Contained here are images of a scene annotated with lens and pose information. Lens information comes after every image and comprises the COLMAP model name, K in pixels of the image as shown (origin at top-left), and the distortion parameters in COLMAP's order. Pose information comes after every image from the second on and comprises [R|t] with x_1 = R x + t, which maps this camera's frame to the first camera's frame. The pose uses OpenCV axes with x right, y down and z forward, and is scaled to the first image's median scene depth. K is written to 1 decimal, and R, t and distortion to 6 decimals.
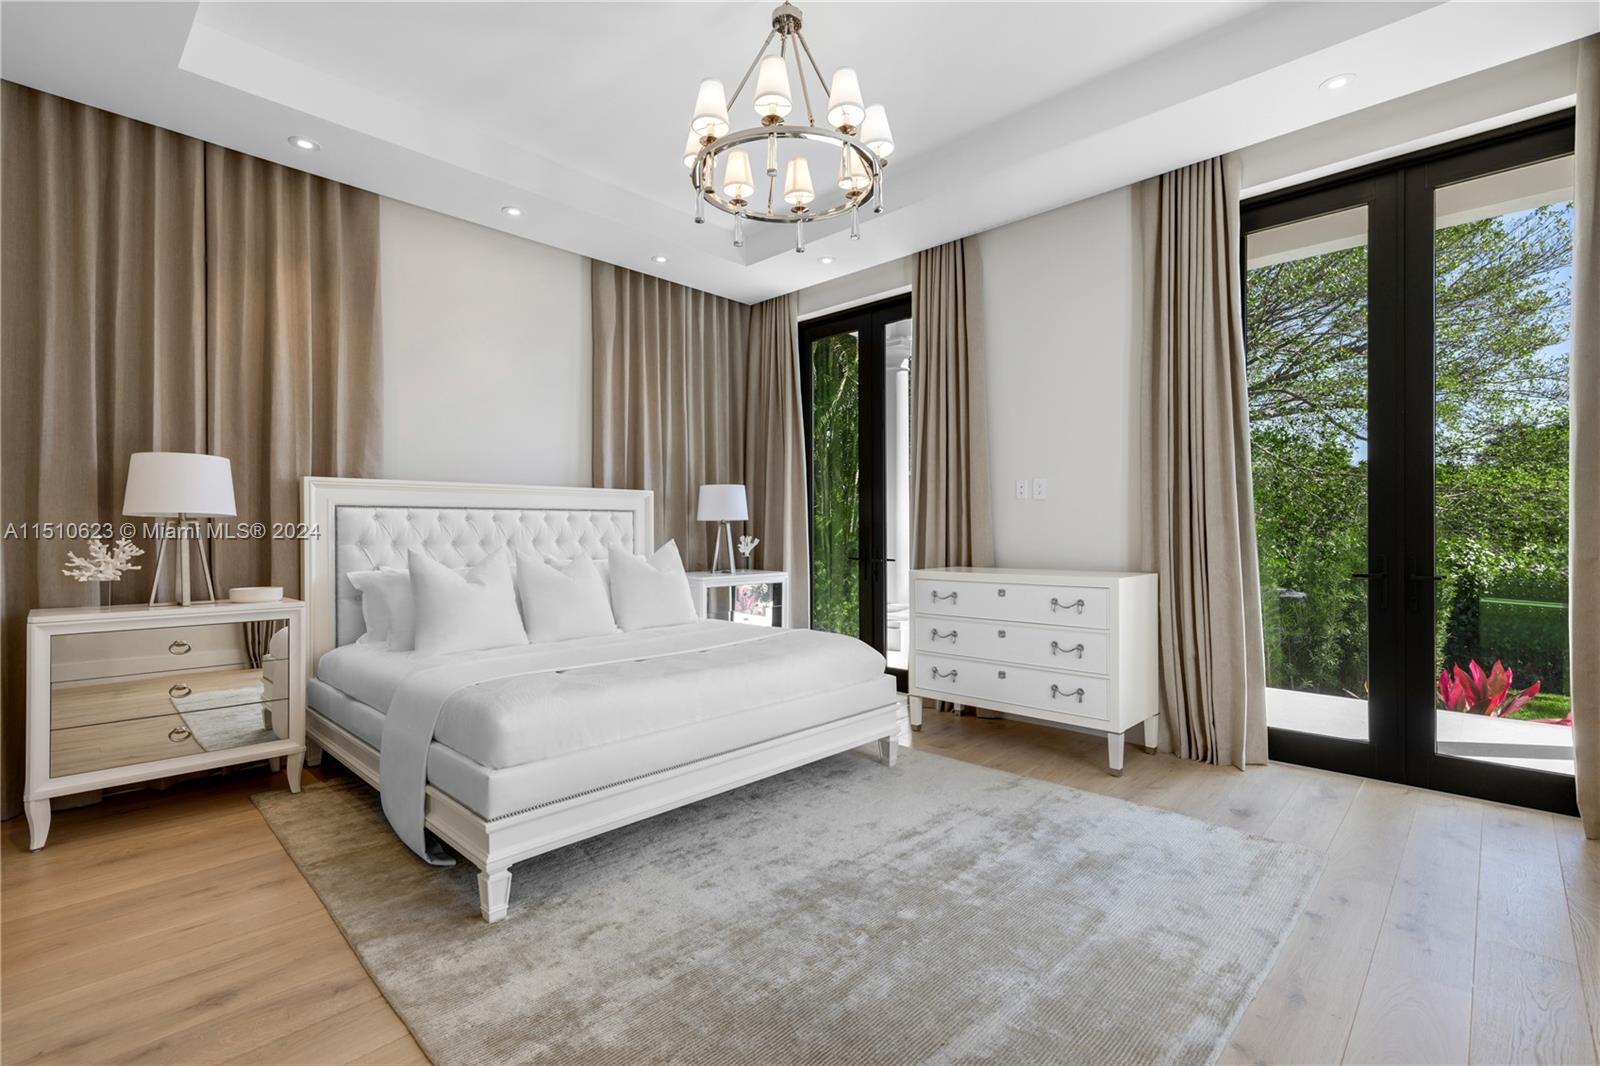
lens RADIAL K [[729.1, 0, 799.7], [0, 729.1, 531.3], [0, 0, 1]] dist [0.005236, -0.000210]
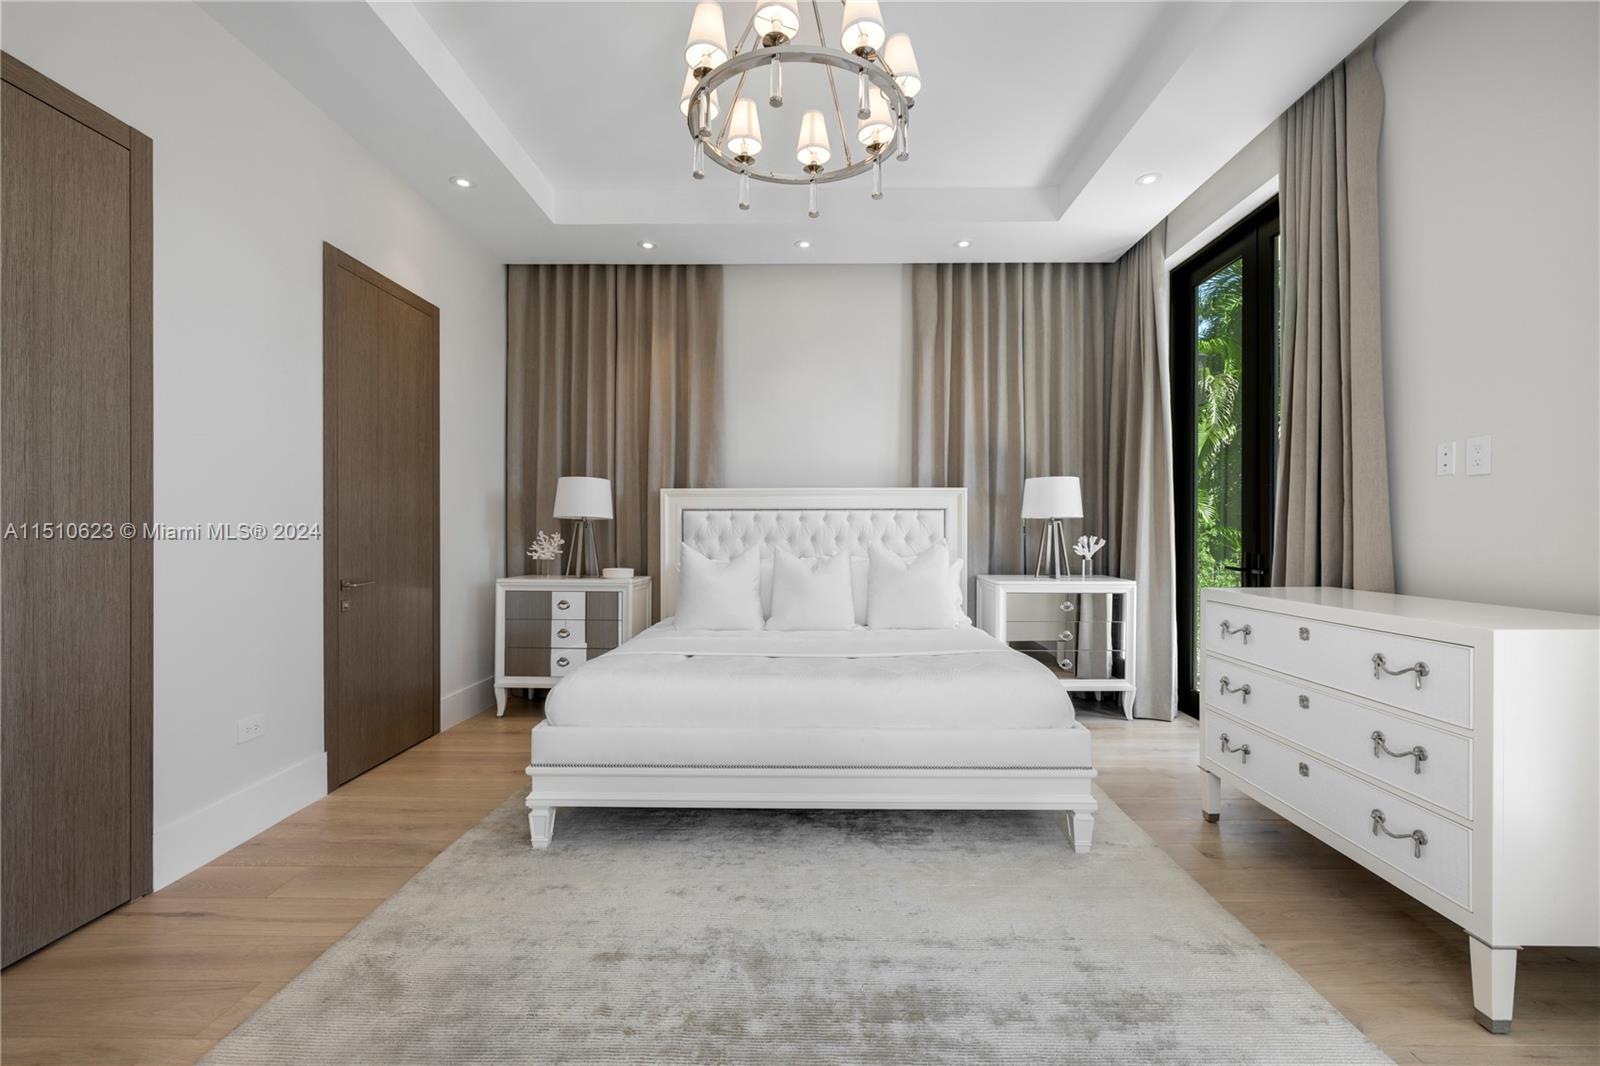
lens RADIAL K [[674.7, 0, 801.4], [0, 674.7, 533.0], [0, 0, 1]] dist [-0.001405, -0.000529]
pose [[0.683317, 0.007313, -0.730085, 0.400179], [-0.004157, 0.999973, 0.006125, -0.000796], [0.730110, -0.001150, 0.683328, 0.316299]]
